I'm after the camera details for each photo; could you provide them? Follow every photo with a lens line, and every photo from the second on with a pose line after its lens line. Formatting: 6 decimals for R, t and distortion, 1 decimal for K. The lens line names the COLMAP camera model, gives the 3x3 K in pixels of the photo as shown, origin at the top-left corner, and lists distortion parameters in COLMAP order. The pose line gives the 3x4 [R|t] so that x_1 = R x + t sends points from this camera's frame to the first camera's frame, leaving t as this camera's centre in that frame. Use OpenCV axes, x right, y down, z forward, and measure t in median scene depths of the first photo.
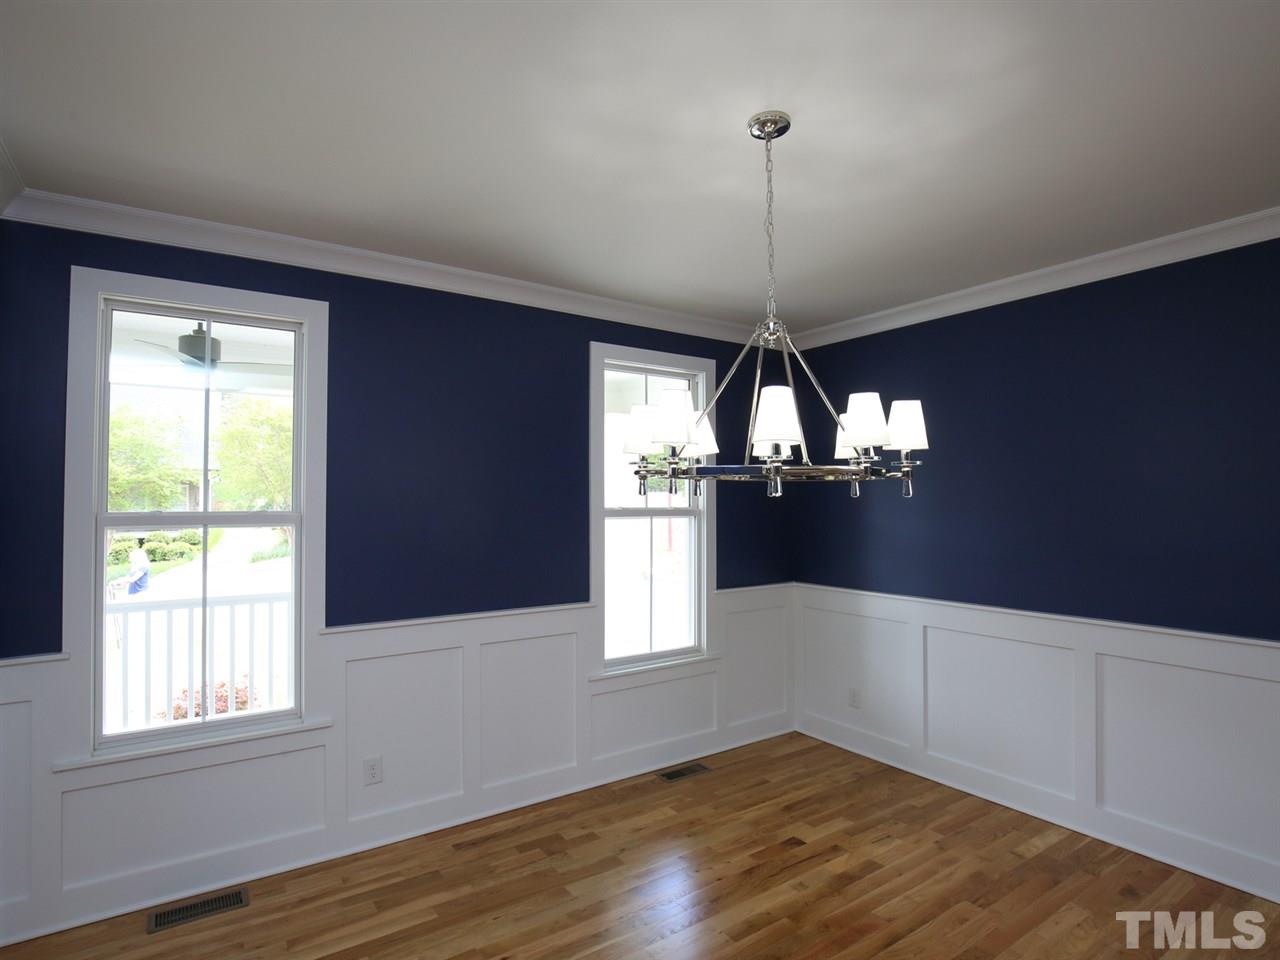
lens RADIAL K [[666.4, 0, 636.0], [0, 666.4, 491.2], [0, 0, 1]] dist [-0.027438, 0.000041]
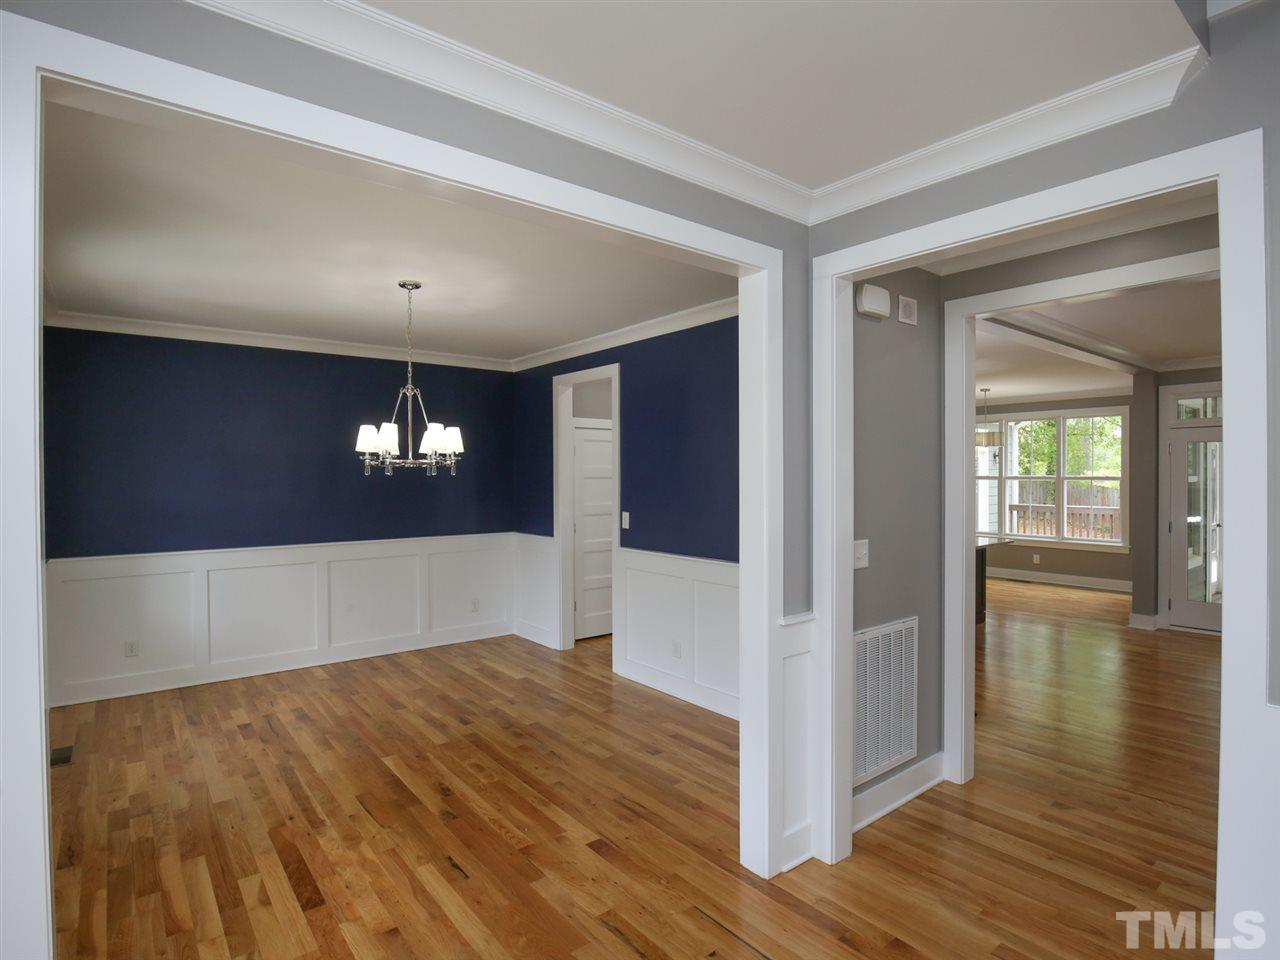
lens RADIAL K [[666.4, 0, 629.1], [0, 666.4, 481.9], [0, 0, 1]] dist [-0.027438, 0.000041]
pose [[-0.070352, -0.006994, 0.997498, -1.189518], [-0.012762, 0.999900, 0.006111, 0.010642], [-0.997441, -0.012300, -0.070434, 0.318469]]
